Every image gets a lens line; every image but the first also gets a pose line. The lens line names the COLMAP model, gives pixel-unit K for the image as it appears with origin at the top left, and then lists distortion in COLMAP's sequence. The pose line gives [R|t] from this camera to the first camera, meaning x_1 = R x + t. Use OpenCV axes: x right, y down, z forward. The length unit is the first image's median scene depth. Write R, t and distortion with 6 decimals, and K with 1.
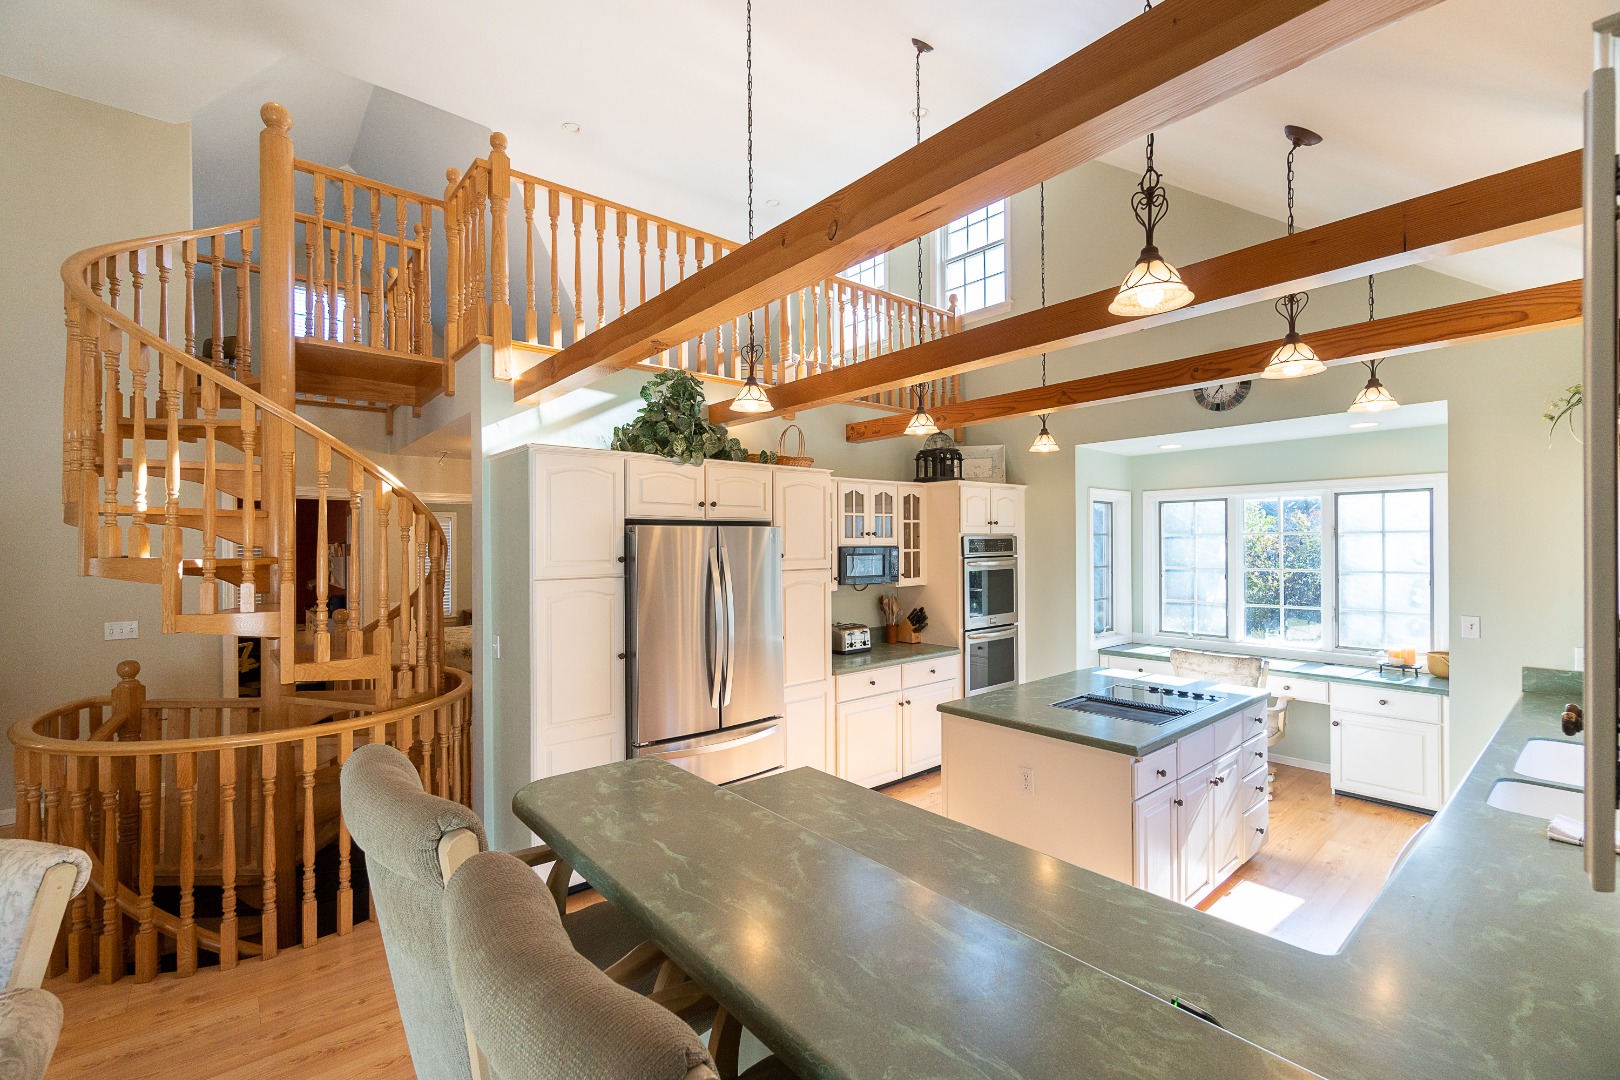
lens RADIAL K [[698.4, 0, 805.5], [0, 698.4, 538.3], [0, 0, 1]] dist [0.000864, 0.000011]
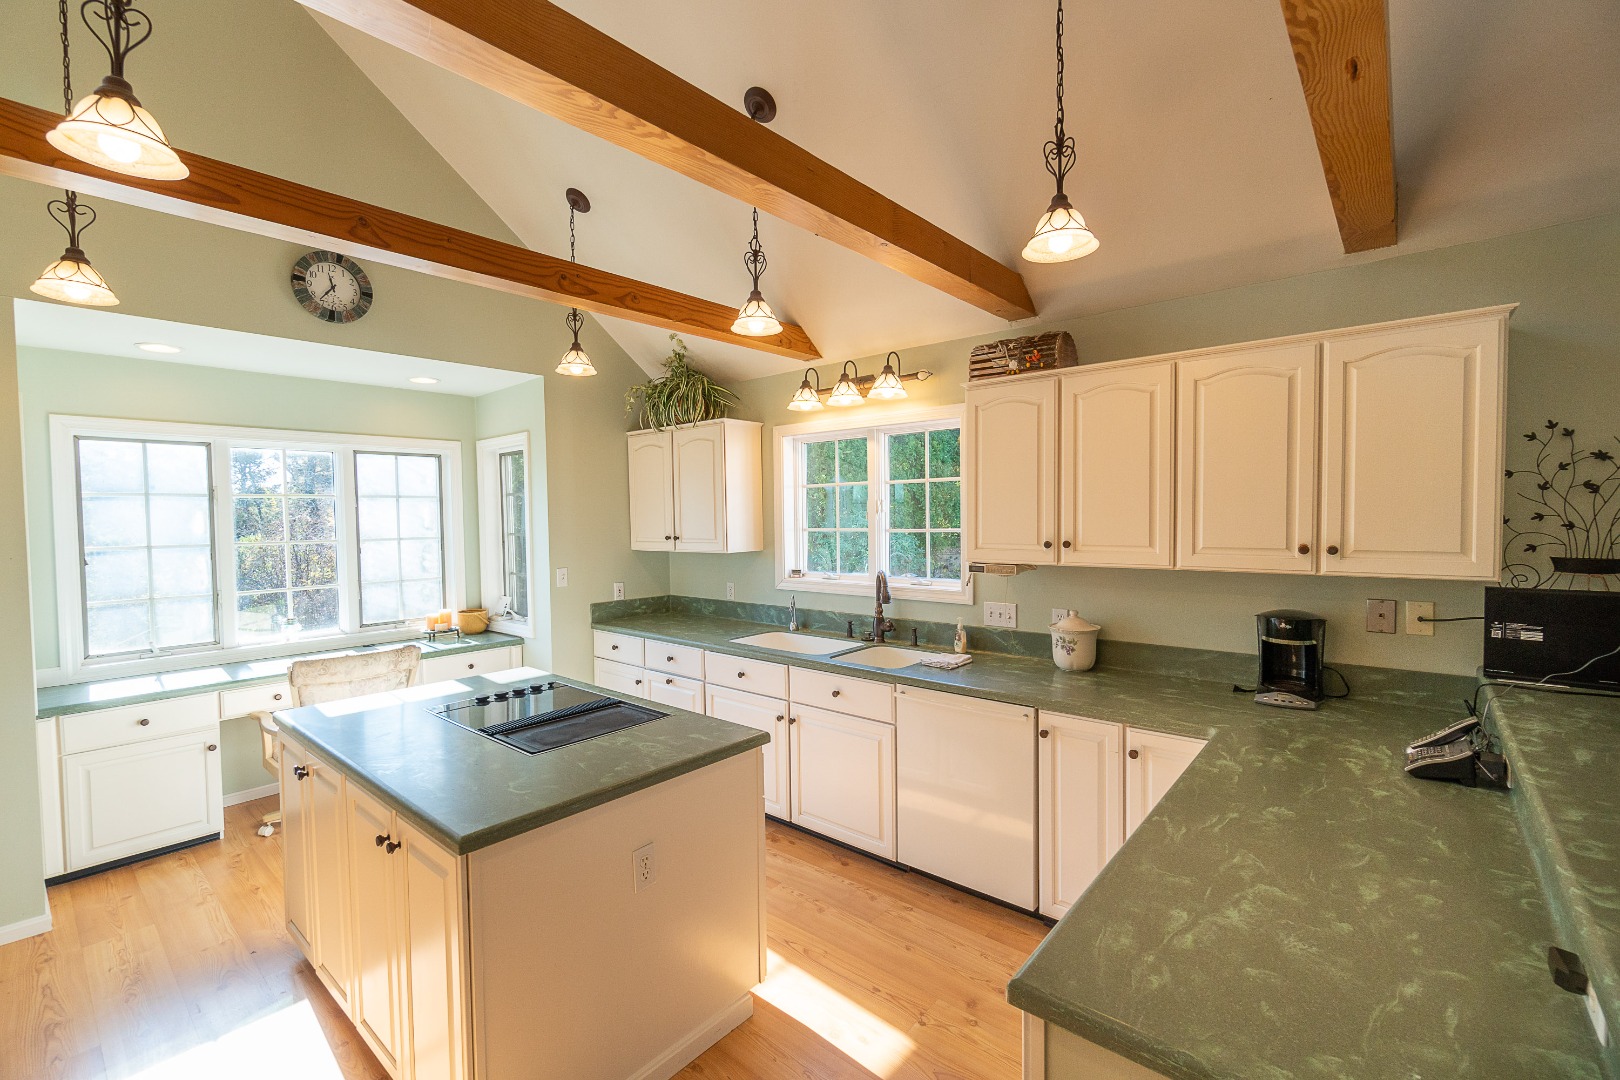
lens RADIAL K [[698.4, 0, 805.5], [0, 698.4, 538.3], [0, 0, 1]] dist [0.000864, 0.000011]
pose [[-0.150010, -0.026808, 0.988321, -0.201554], [0.008995, 0.999554, 0.028478, 0.026357], [-0.988644, 0.013162, -0.149702, 0.619192]]
